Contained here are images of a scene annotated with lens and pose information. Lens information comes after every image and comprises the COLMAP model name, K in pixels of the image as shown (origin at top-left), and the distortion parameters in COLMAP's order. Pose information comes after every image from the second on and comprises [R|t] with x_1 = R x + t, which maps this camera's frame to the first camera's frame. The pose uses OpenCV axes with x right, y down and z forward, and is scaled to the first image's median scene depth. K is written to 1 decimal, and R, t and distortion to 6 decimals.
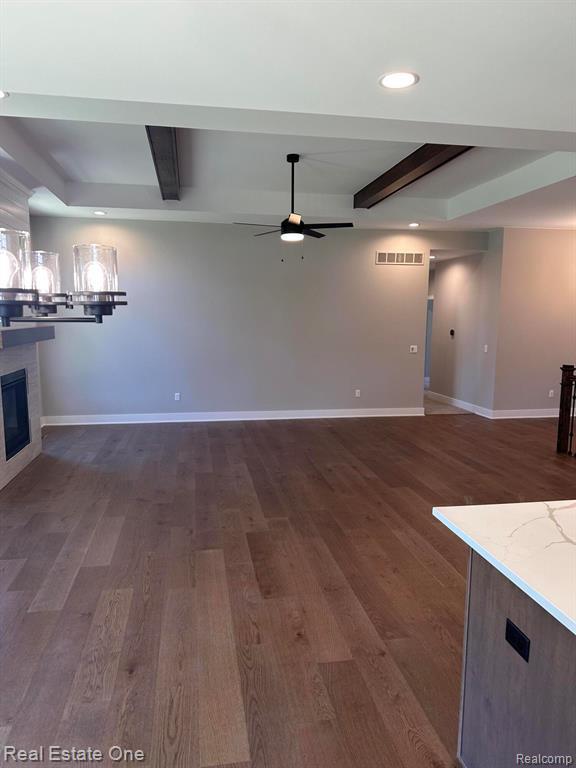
lens RADIAL K [[540.8, 0, 284.2], [0, 540.8, 387.2], [0, 0, 1]] dist [0.048607, -0.063316]
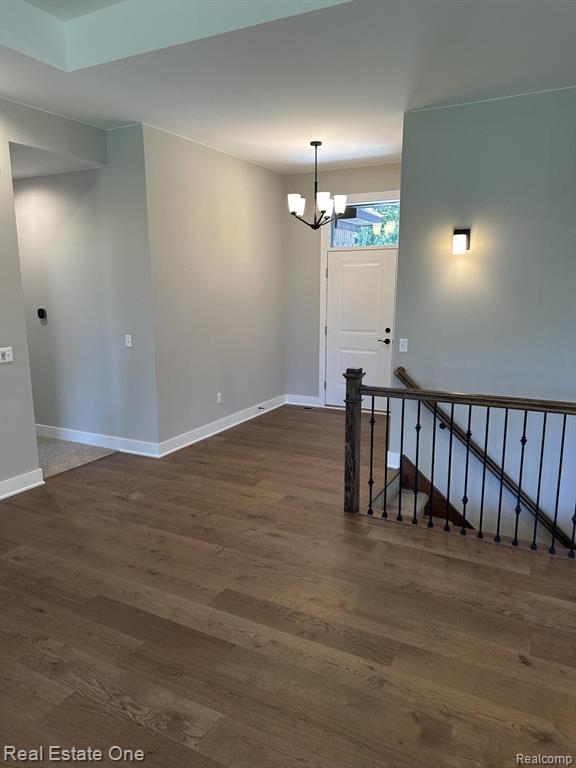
lens RADIAL K [[540.8, 0, 288.6], [0, 540.8, 383.6], [0, 0, 1]] dist [0.048607, -0.063316]
pose [[0.608909, -0.154500, 0.778049, 0.028594], [0.111981, 0.987768, 0.108506, -0.112603], [-0.785296, 0.021056, 0.618762, 0.825987]]
